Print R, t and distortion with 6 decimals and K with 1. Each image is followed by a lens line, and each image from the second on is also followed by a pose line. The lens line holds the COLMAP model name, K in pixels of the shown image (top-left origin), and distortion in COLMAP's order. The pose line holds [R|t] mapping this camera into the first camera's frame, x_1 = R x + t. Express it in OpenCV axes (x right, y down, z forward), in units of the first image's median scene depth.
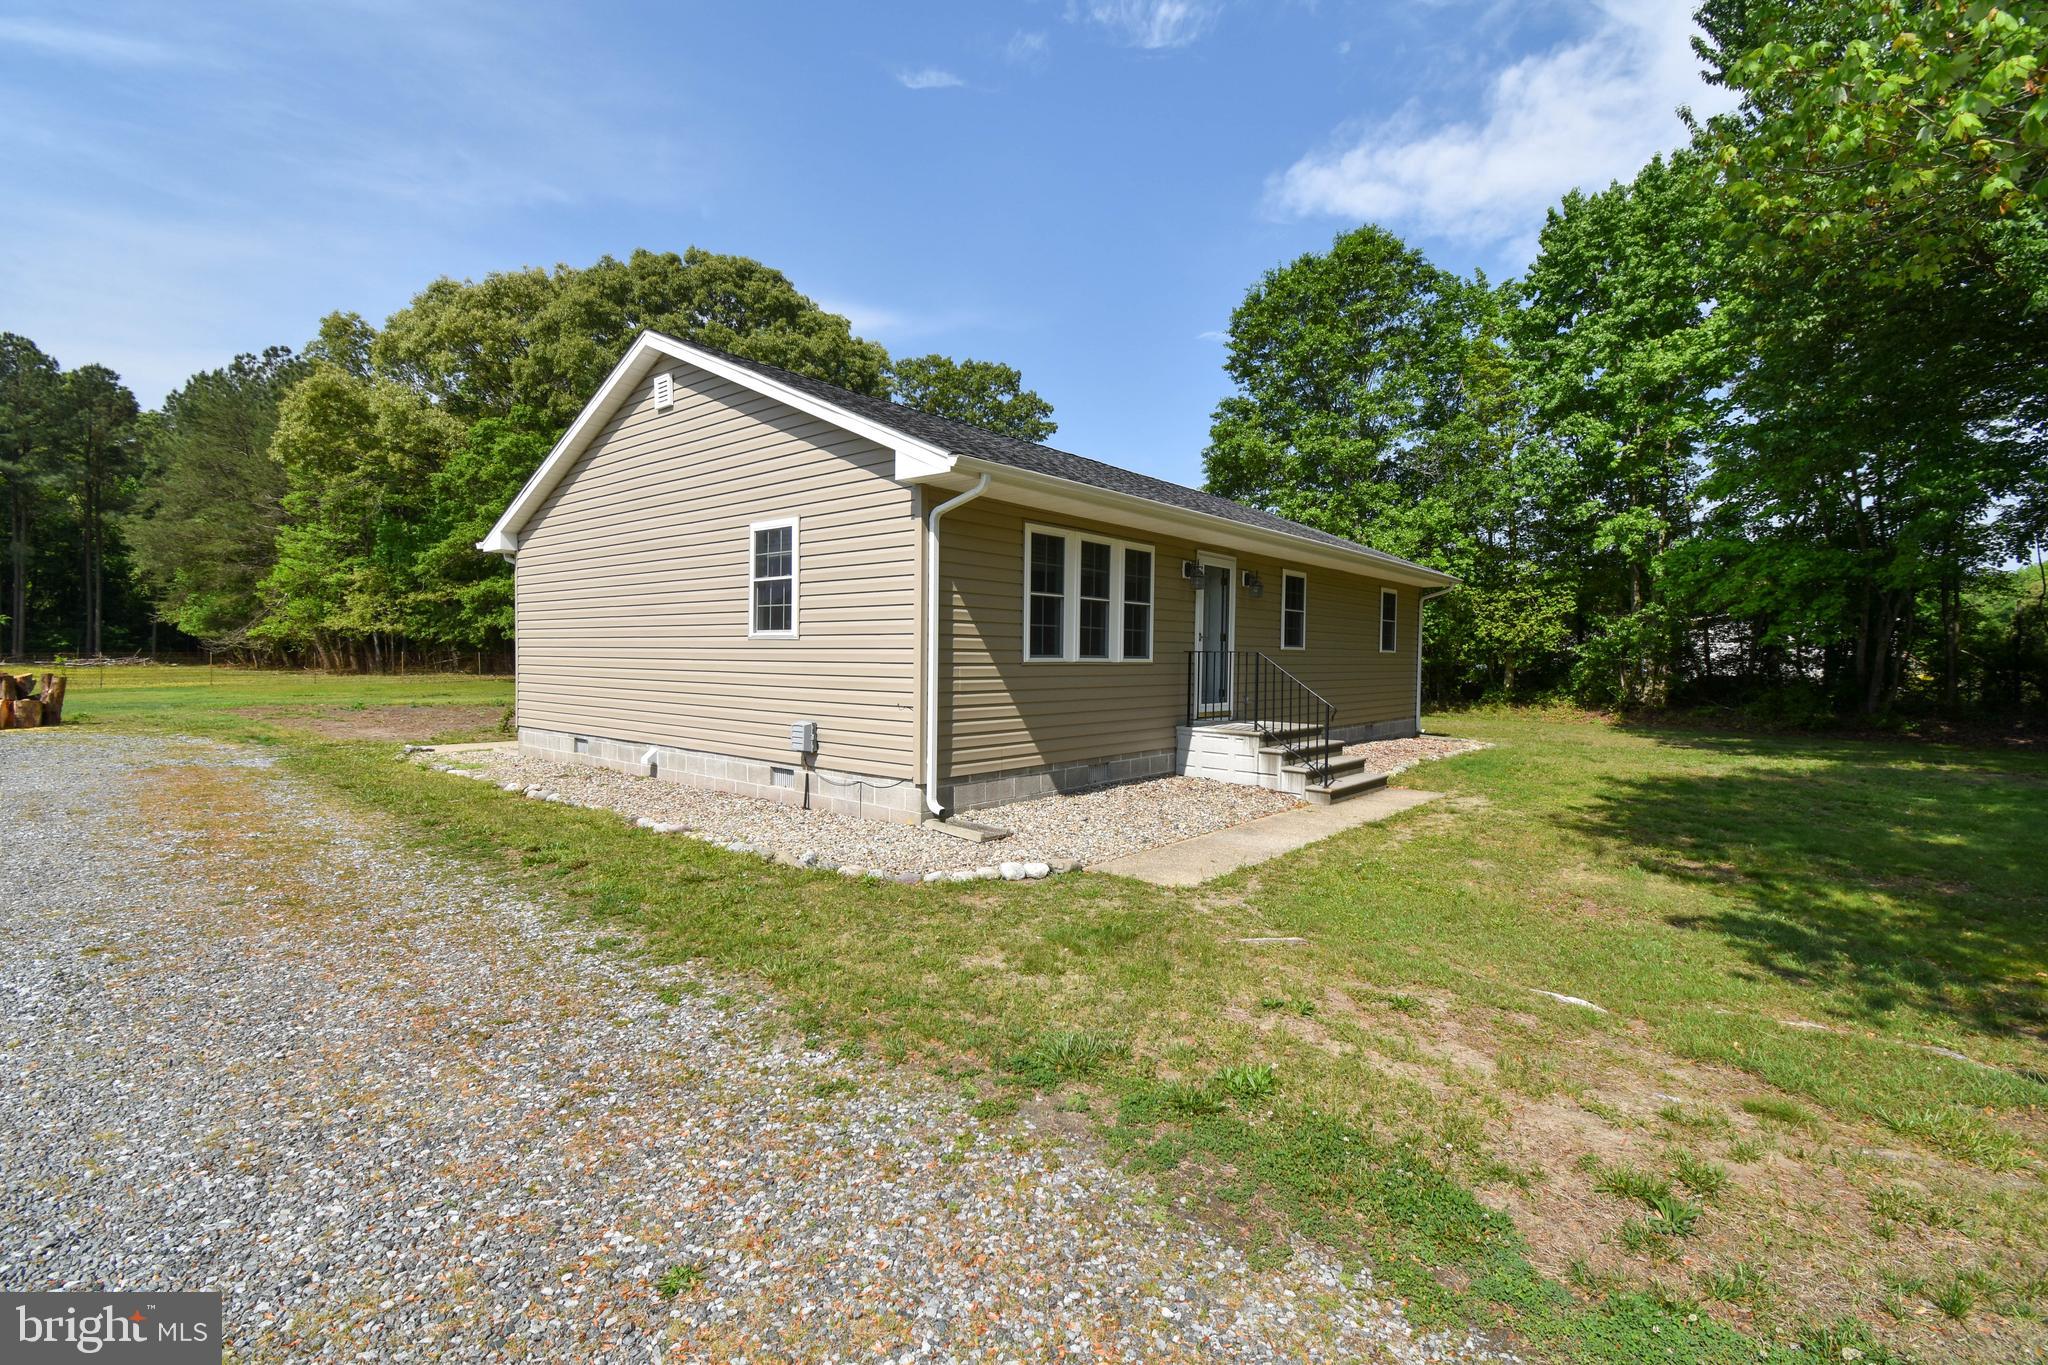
lens RADIAL K [[900.1, 0, 1030.8], [0, 900.1, 681.9], [0, 0, 1]] dist [0.017048, -0.024385]
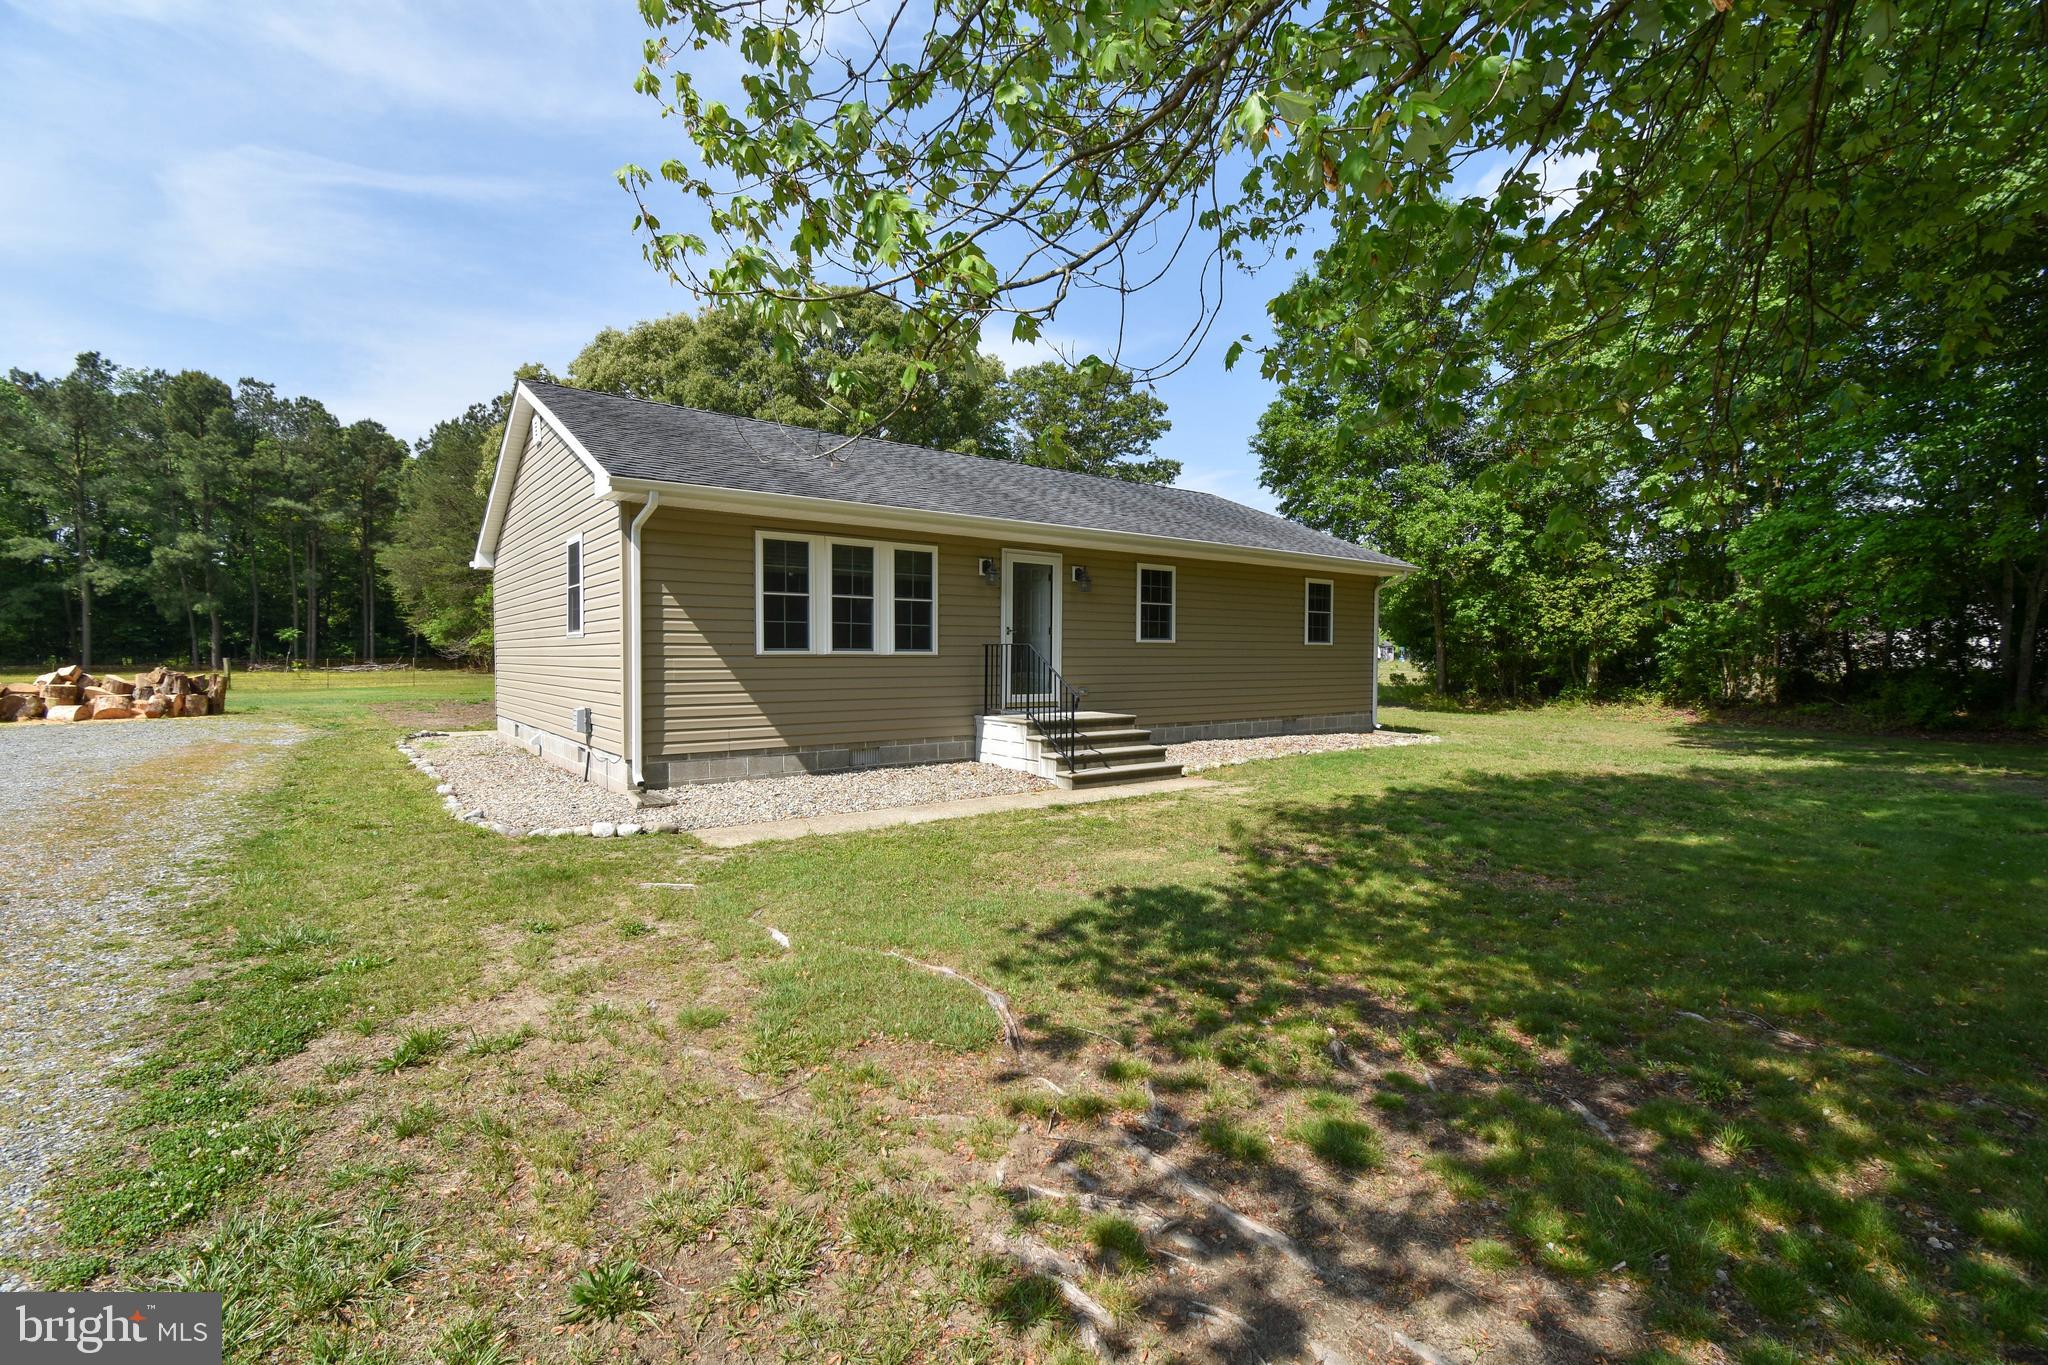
lens RADIAL K [[897.9, 0, 1024.0], [0, 897.9, 682.5], [0, 0, 1]] dist [0.016092, -0.024060]
pose [[0.978077, -0.003783, -0.208209, 0.424122], [0.003723, 0.999993, -0.000680, 0.011374], [0.208210, -0.000110, 0.978084, -0.020650]]
